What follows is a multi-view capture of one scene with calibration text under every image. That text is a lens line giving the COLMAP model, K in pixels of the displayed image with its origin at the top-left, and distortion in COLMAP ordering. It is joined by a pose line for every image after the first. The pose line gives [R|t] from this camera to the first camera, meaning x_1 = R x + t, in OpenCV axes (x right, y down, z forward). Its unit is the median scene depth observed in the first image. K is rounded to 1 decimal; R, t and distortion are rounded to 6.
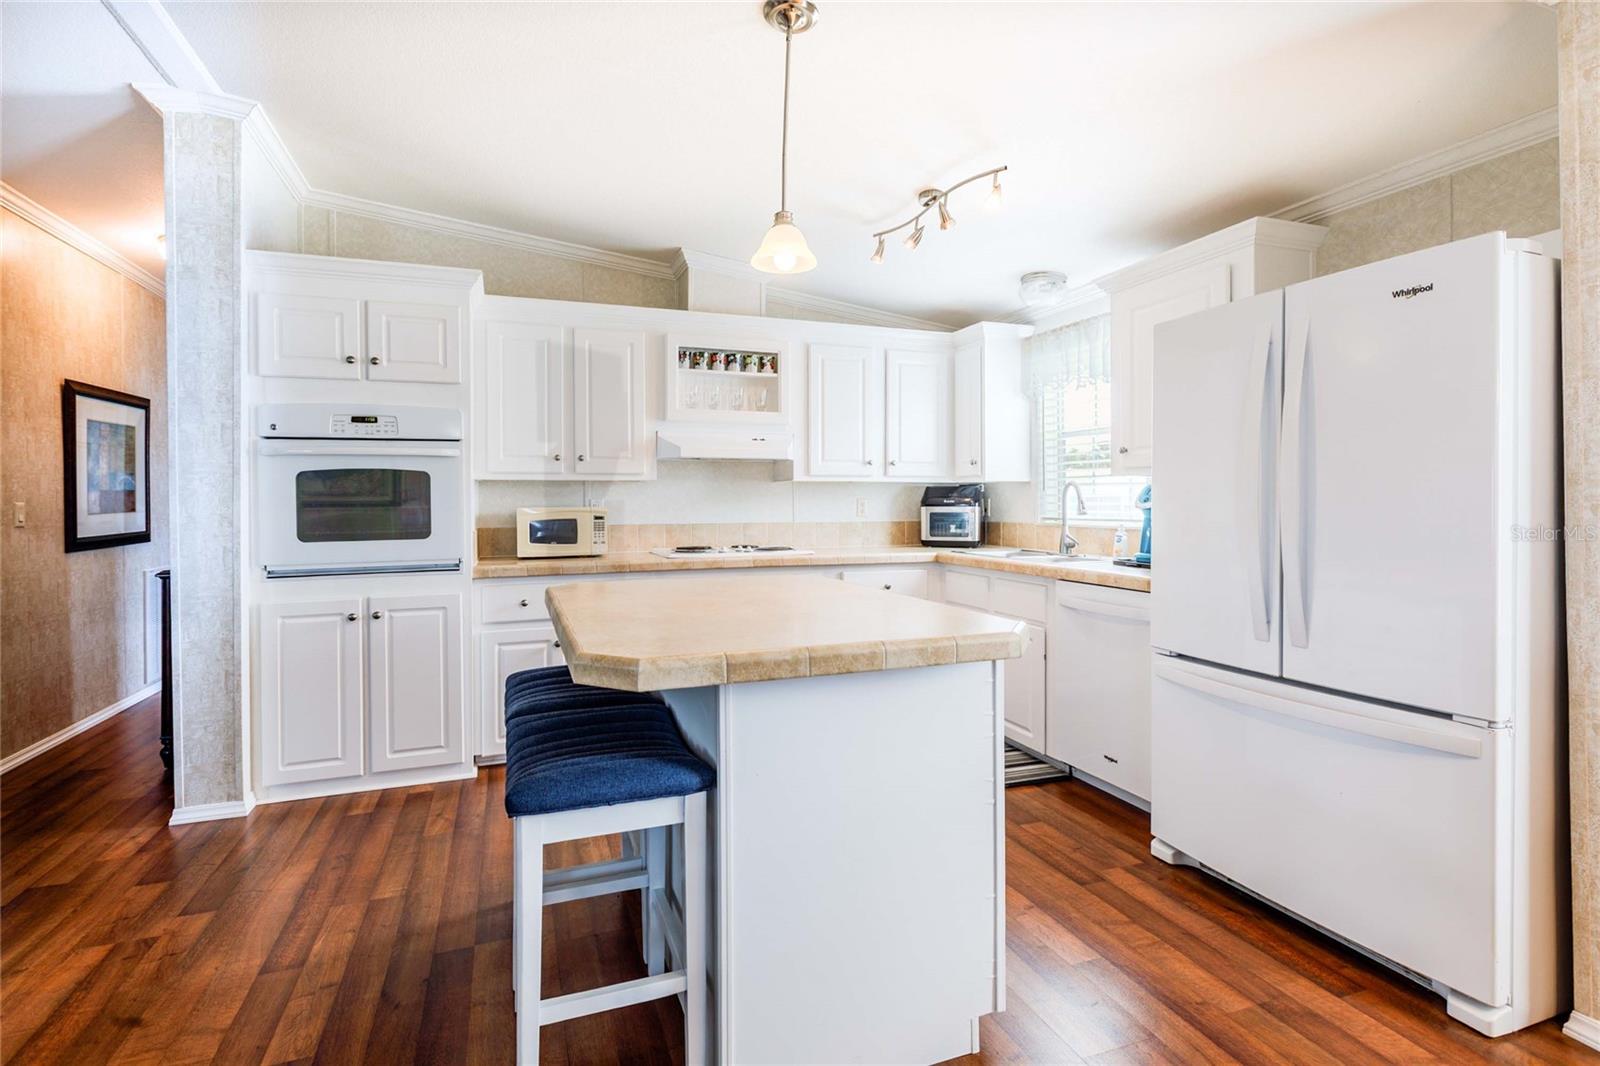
lens RADIAL K [[726.8, 0, 792.9], [0, 726.8, 508.2], [0, 0, 1]] dist [-0.000625, 0.000376]
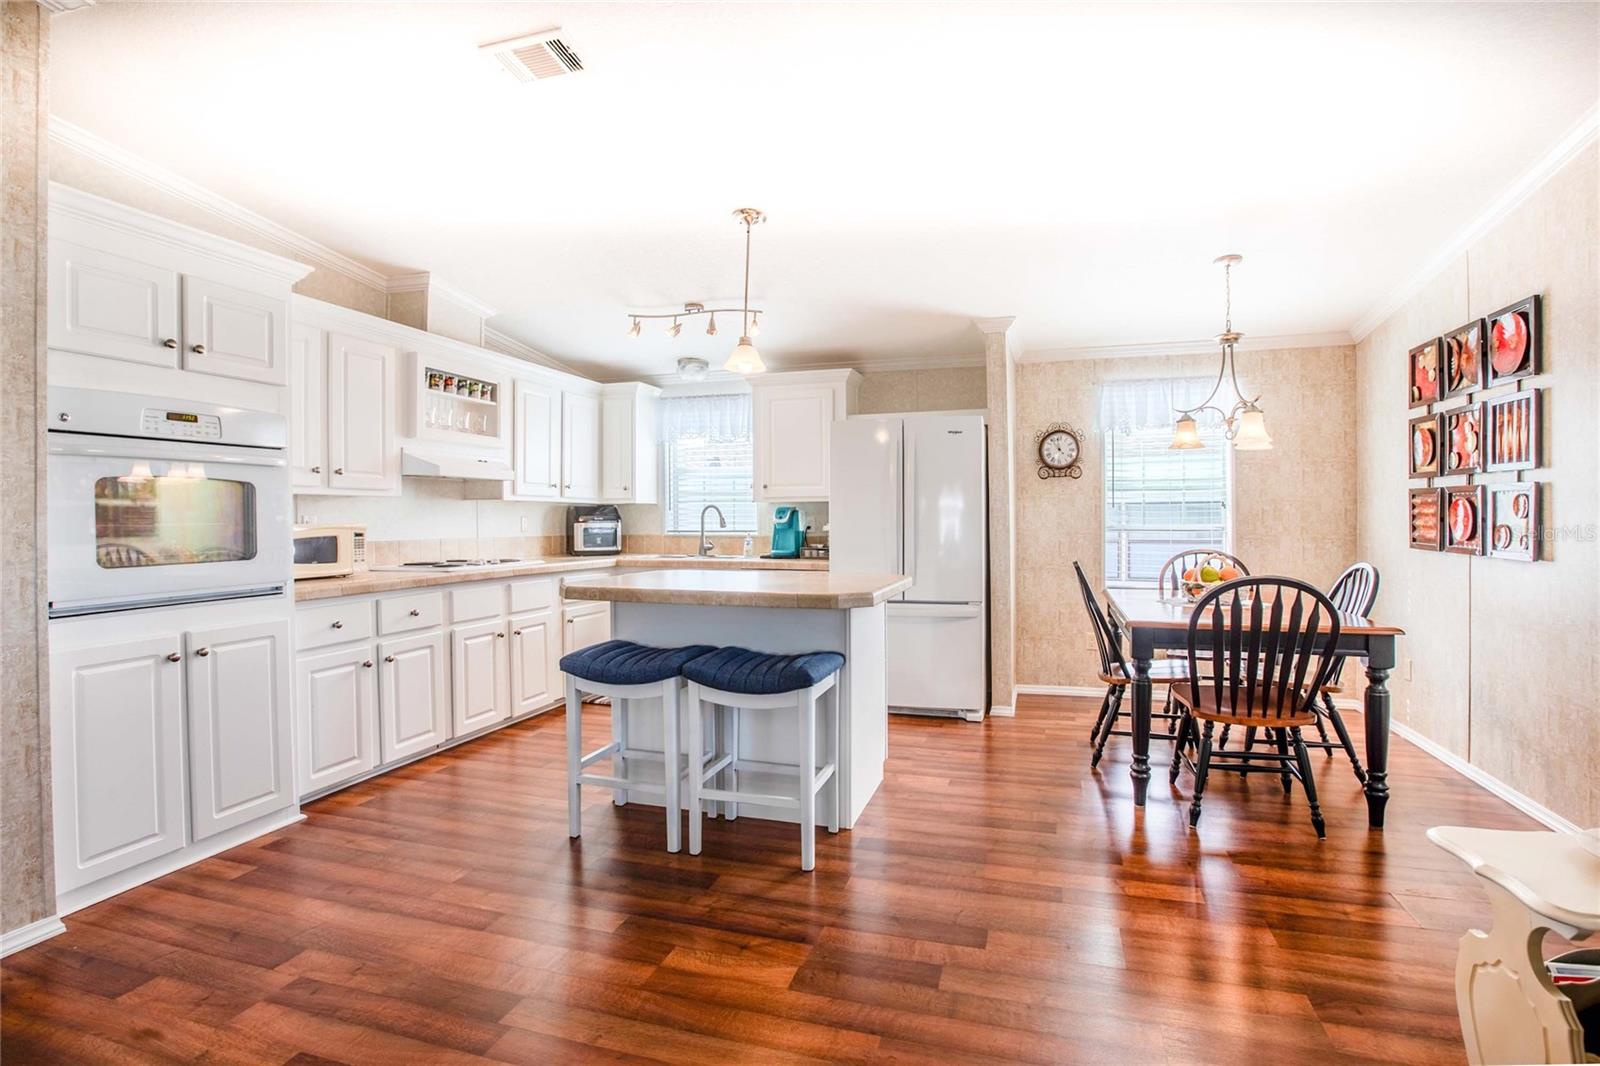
lens RADIAL K [[735.5, 0, 807.2], [0, 735.5, 524.0], [0, 0, 1]] dist [-0.055927, 0.019096]
pose [[0.606548, -0.003814, 0.795038, -0.750698], [0.007667, 0.999970, -0.001053, 0.005116], [-0.795010, 0.006734, 0.606559, -0.052614]]
